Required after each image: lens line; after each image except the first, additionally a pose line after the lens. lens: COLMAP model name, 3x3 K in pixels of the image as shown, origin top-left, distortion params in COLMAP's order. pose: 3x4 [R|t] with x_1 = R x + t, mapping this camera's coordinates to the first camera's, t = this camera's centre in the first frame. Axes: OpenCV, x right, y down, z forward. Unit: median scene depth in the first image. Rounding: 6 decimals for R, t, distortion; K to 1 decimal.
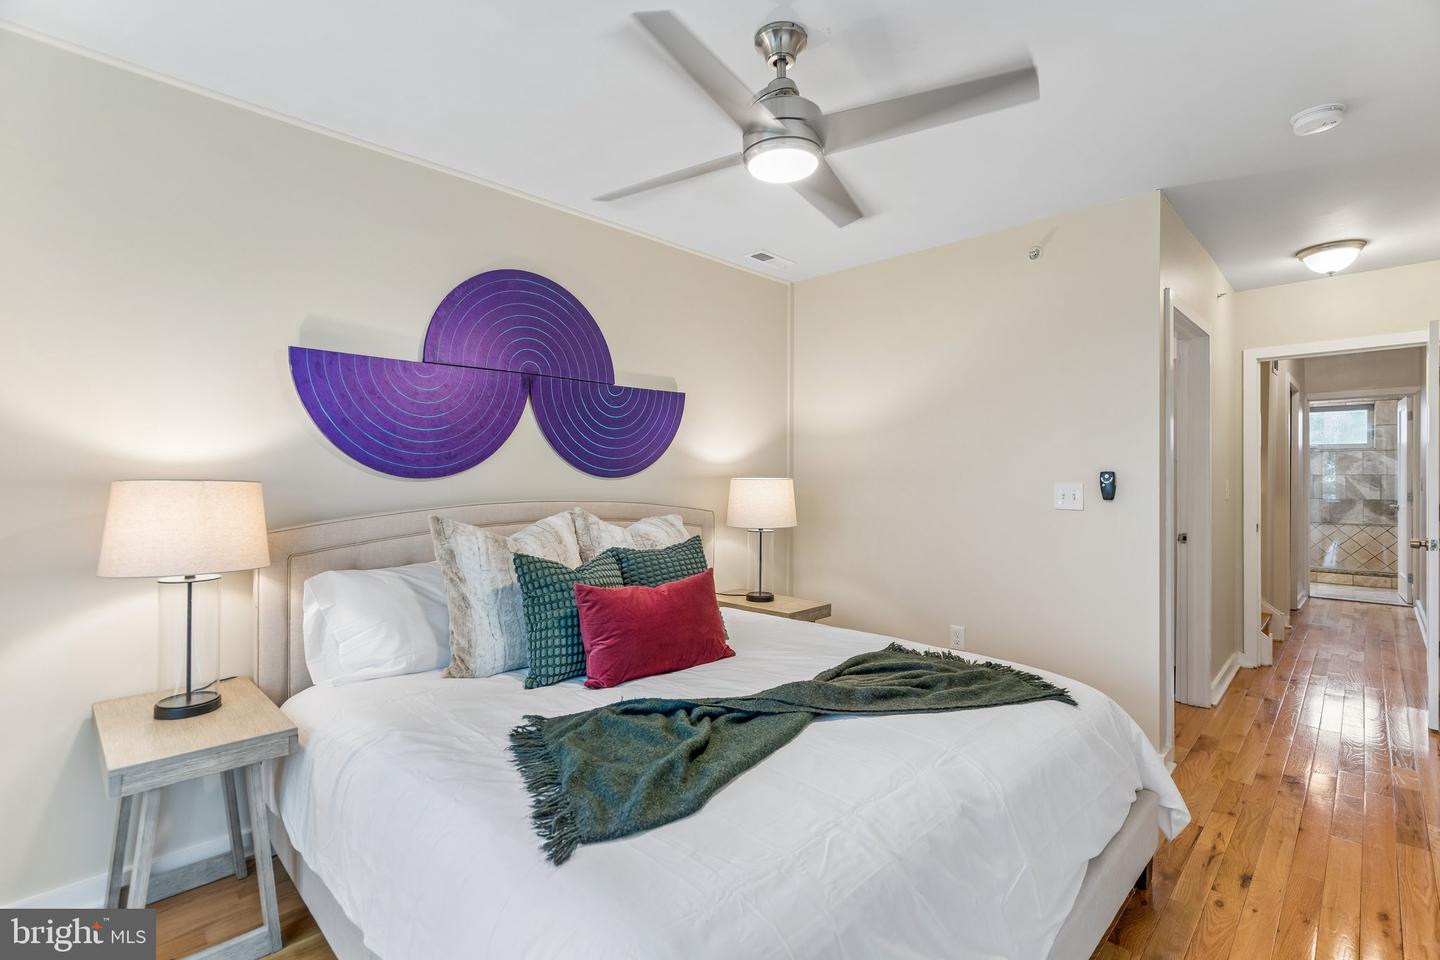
lens RADIAL K [[652.7, 0, 716.1], [0, 652.7, 474.2], [0, 0, 1]] dist [-0.040570, -0.000614]
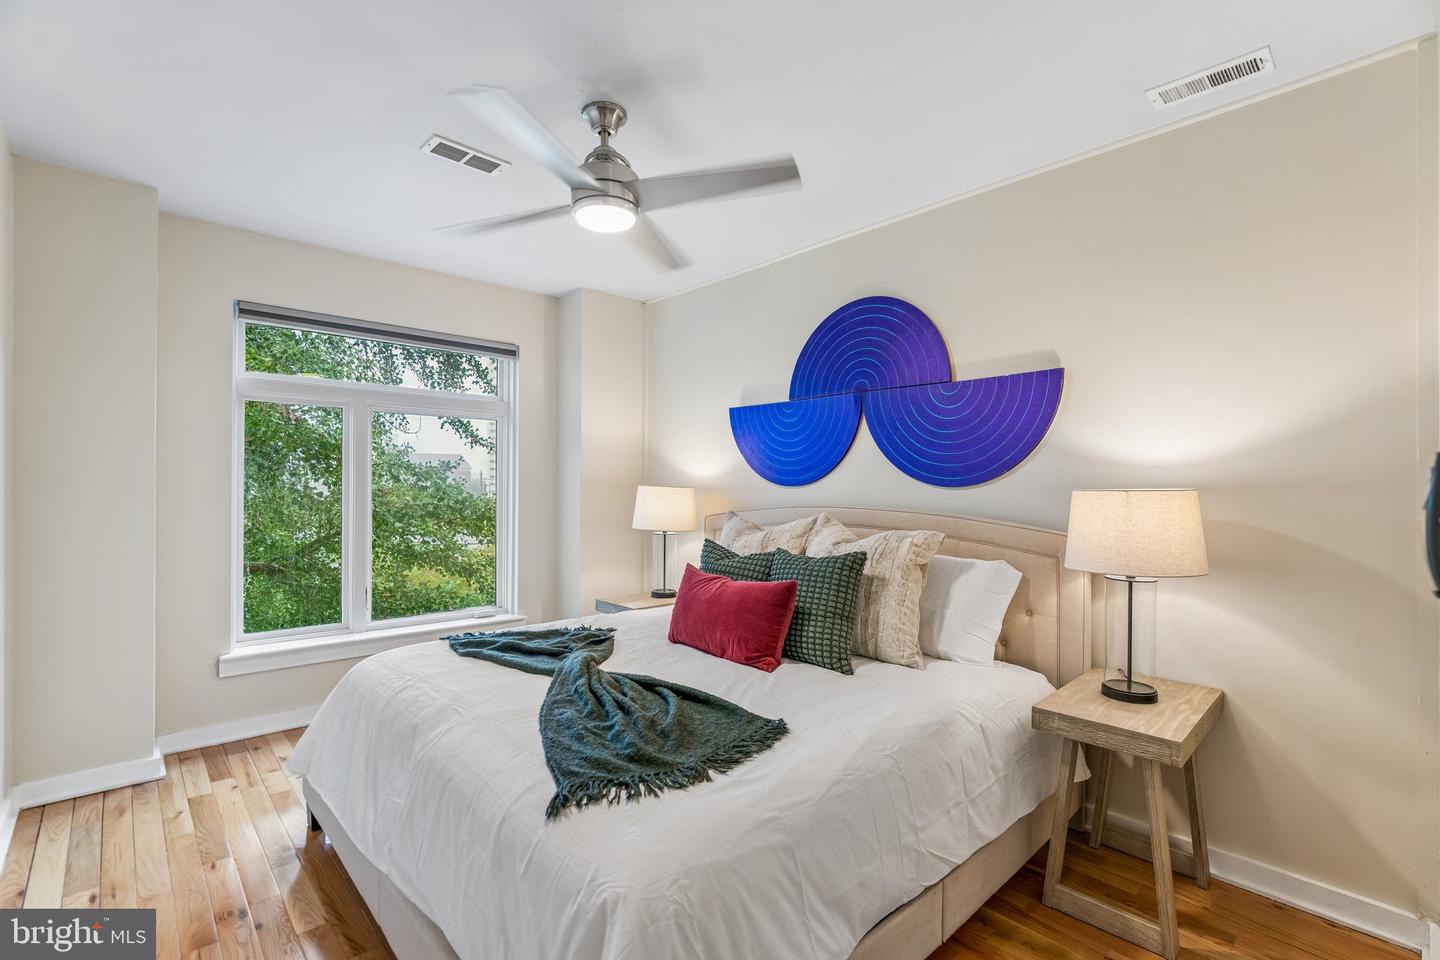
lens RADIAL K [[652.7, 0, 718.7], [0, 652.7, 485.4], [0, 0, 1]] dist [-0.040570, -0.000614]
pose [[-0.006360, -0.004307, -0.999970, 0.791338], [0.005096, 0.999978, -0.004340, 0.006914], [0.999967, -0.005124, -0.006338, 0.746880]]
